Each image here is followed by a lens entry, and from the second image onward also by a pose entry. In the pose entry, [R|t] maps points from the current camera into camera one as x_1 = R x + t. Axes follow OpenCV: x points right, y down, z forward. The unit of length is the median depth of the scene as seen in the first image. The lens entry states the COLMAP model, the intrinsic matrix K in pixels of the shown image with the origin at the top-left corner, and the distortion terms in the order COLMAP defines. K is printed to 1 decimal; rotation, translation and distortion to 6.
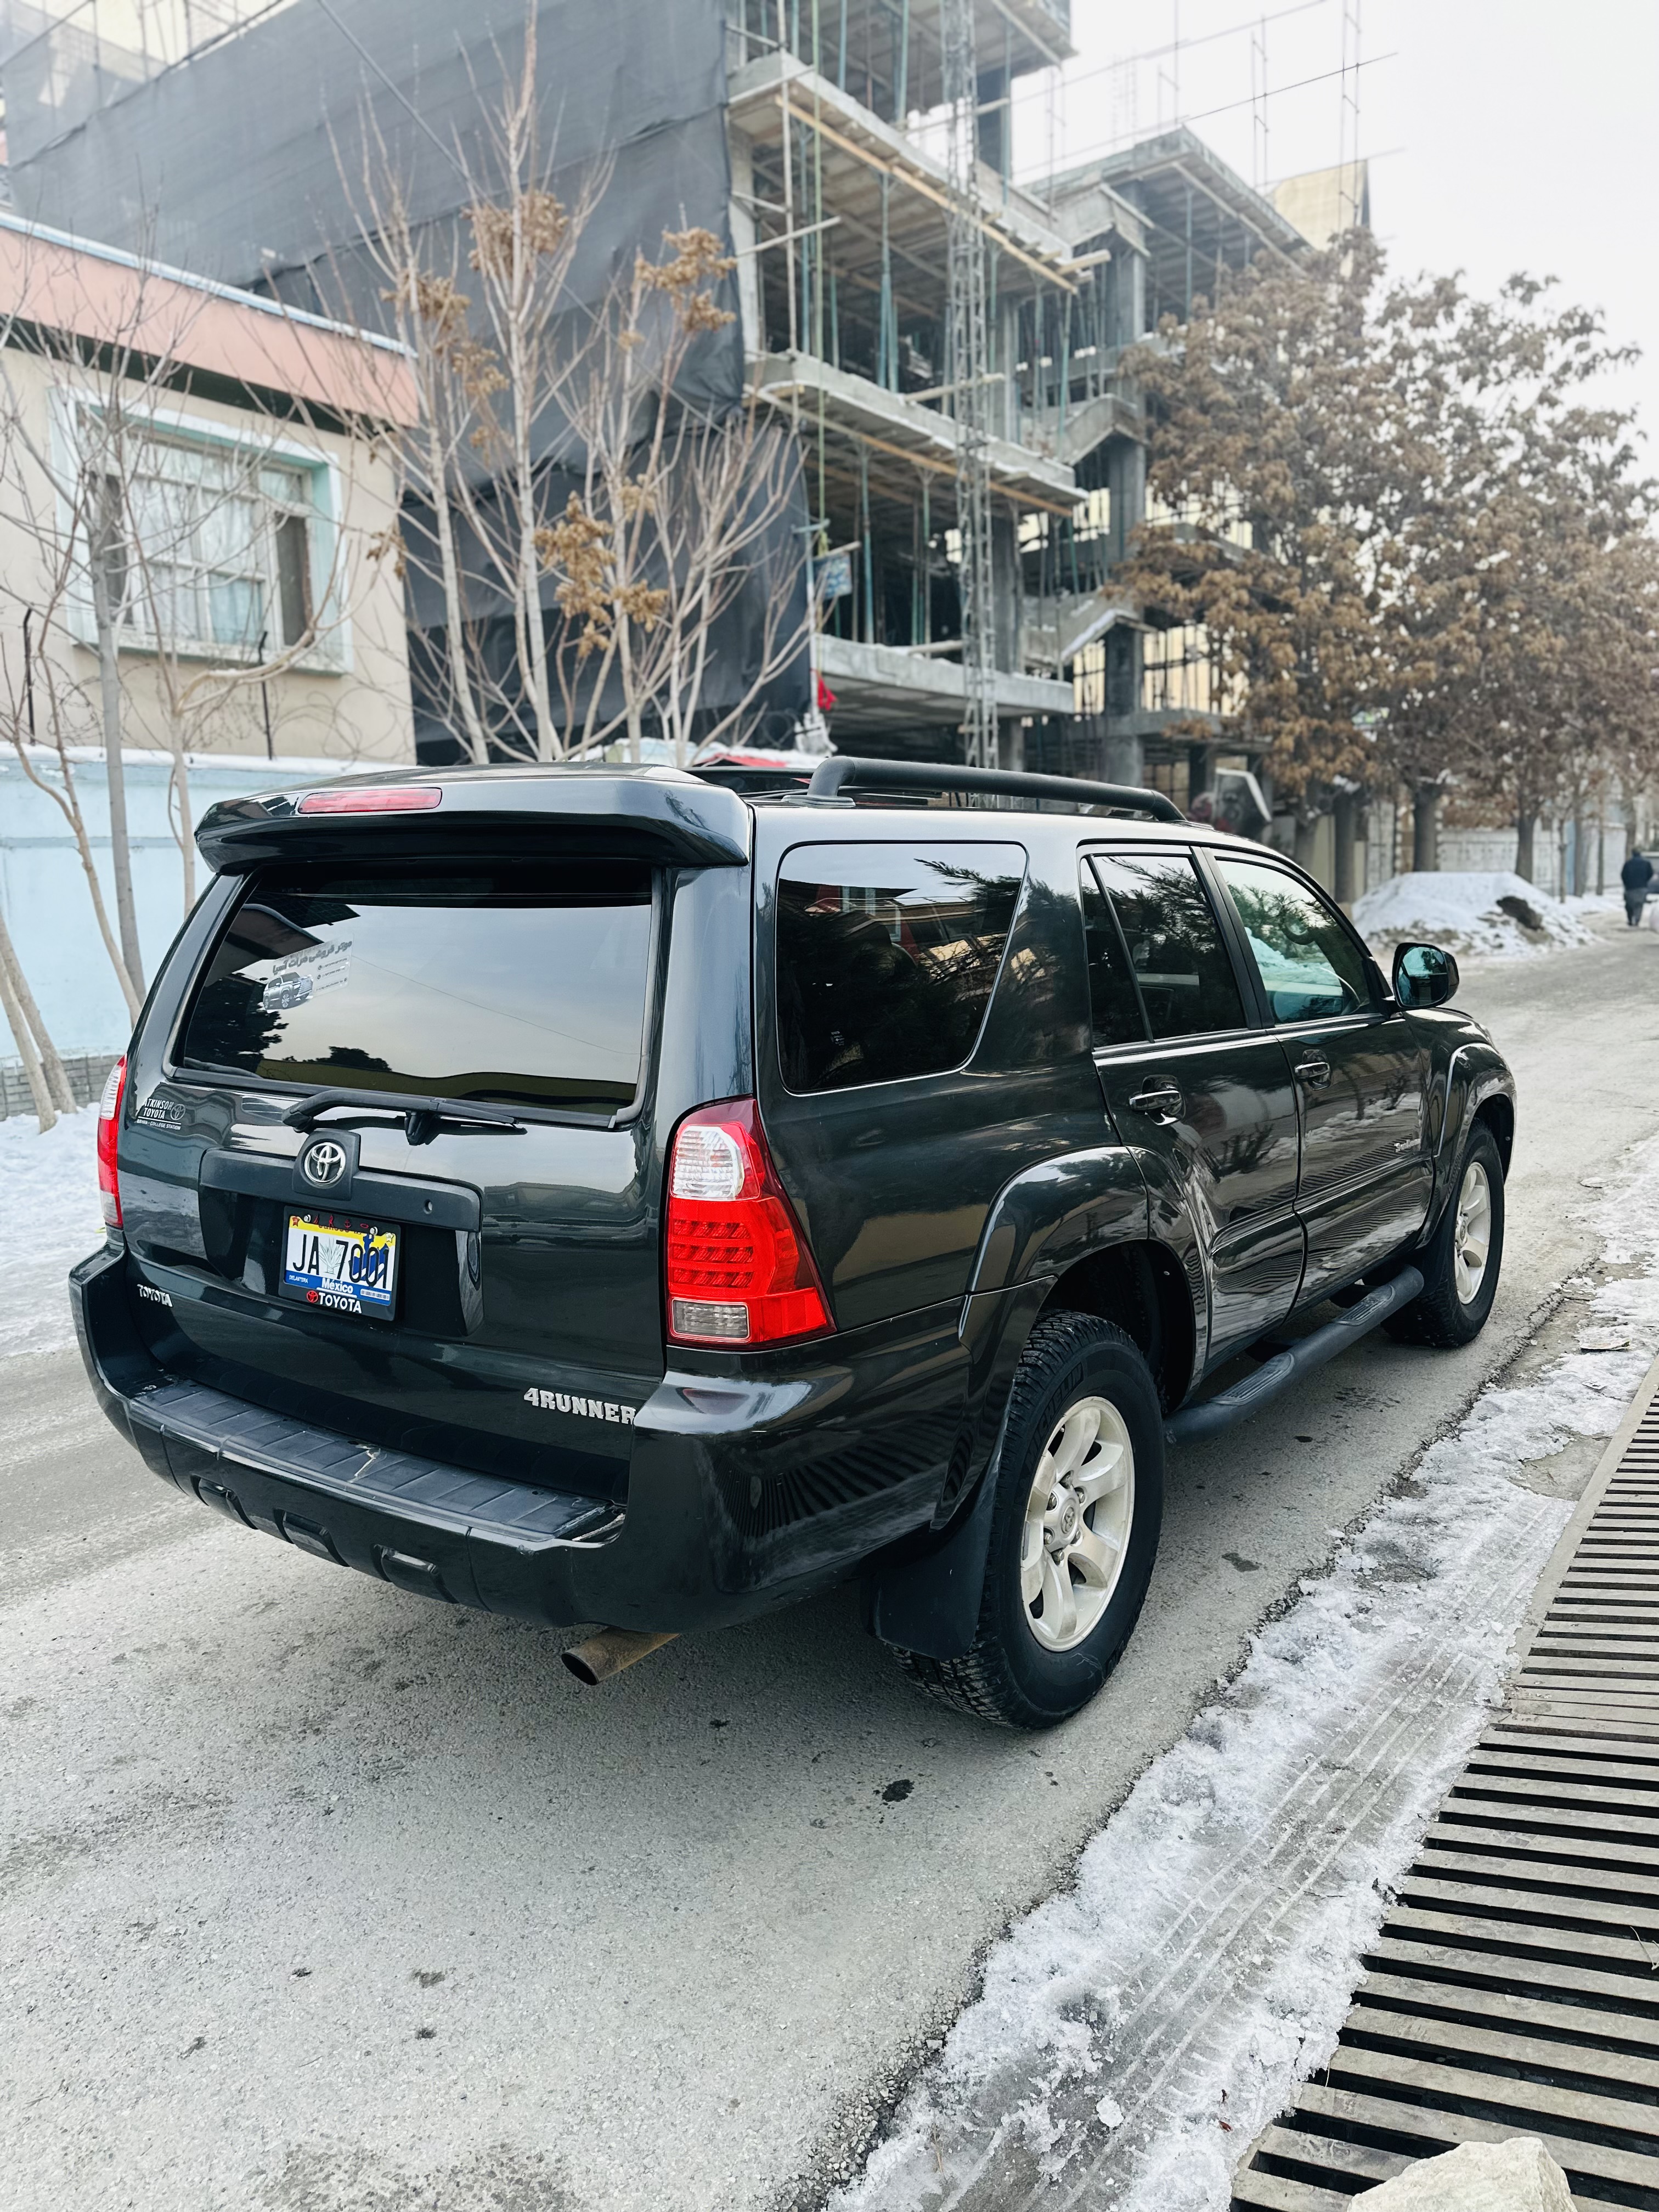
lens RADIAL K [[1530.0, 0, 777.9], [0, 1530.0, 1115.1], [0, 0, 1]] dist [0.061962, -0.089541]
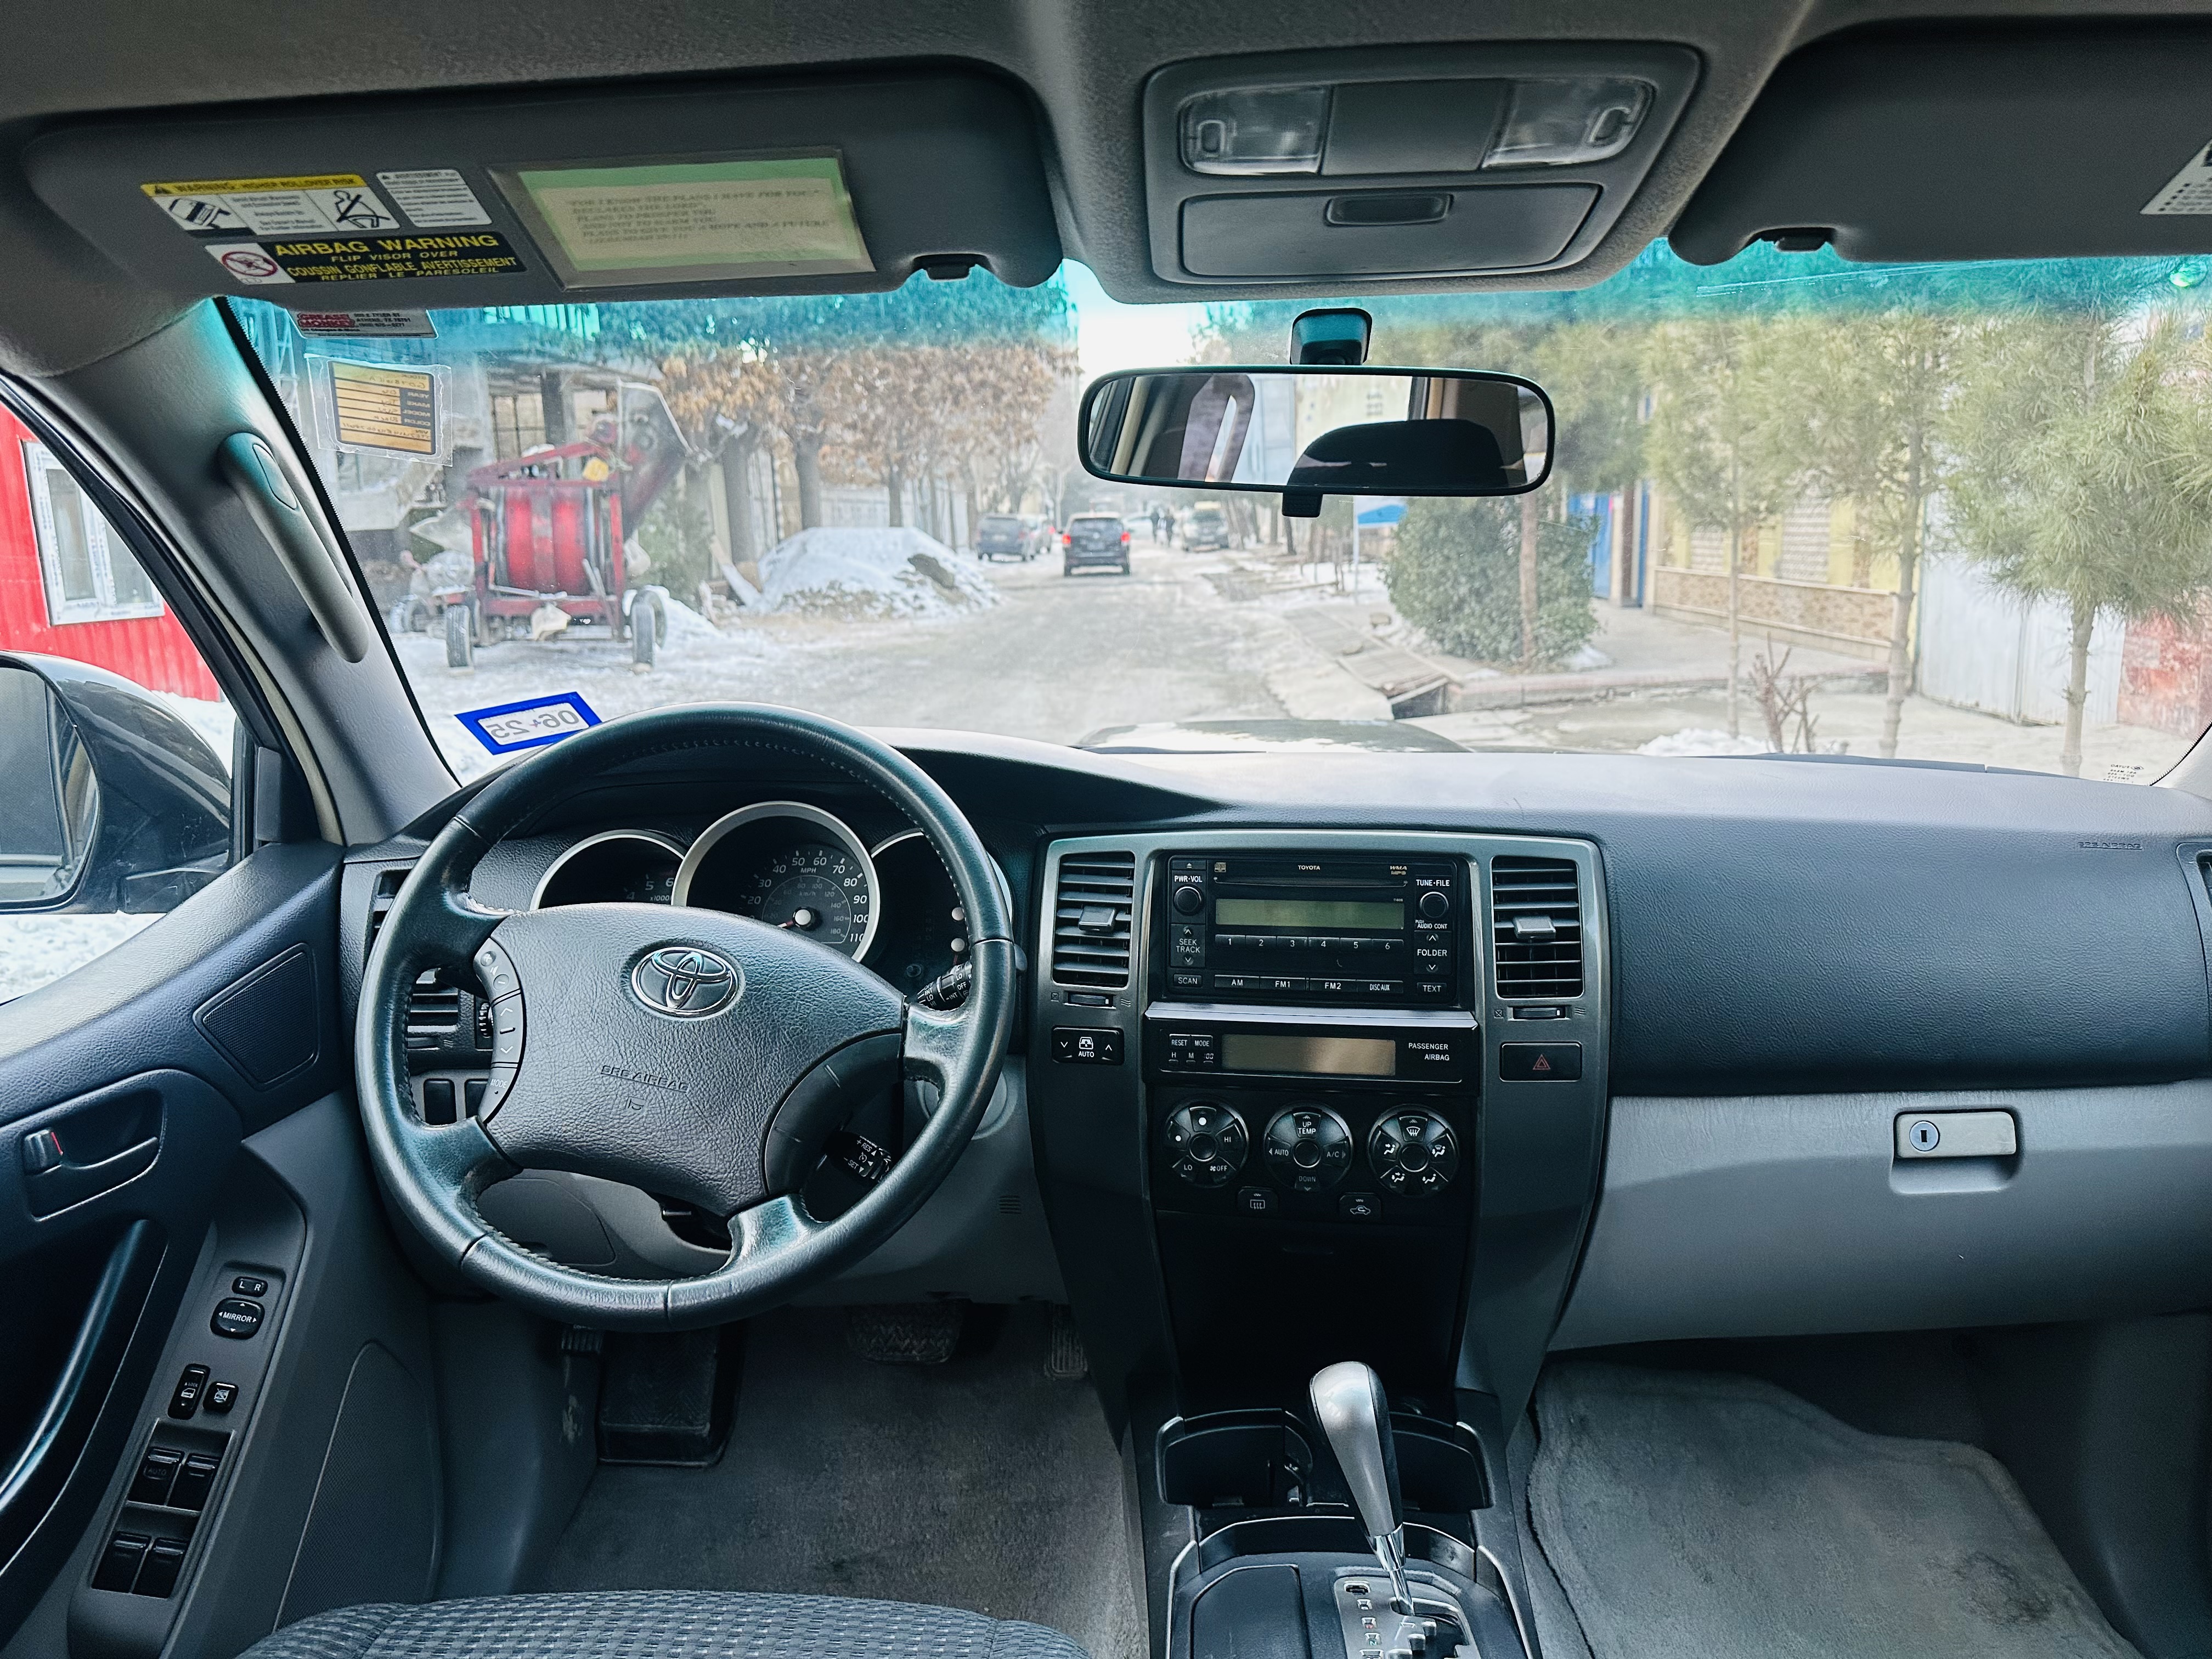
lens RADIAL K [[1637.4, 0, 1190.2], [0, 1637.4, 829.0], [0, 0, 1]] dist [0.049378, -0.063320]
pose [[0.803030, -0.103753, 0.586837, 0.006194], [0.091200, 0.994524, 0.051035, -0.014686], [-0.588919, 0.012537, 0.808095, 0.125425]]
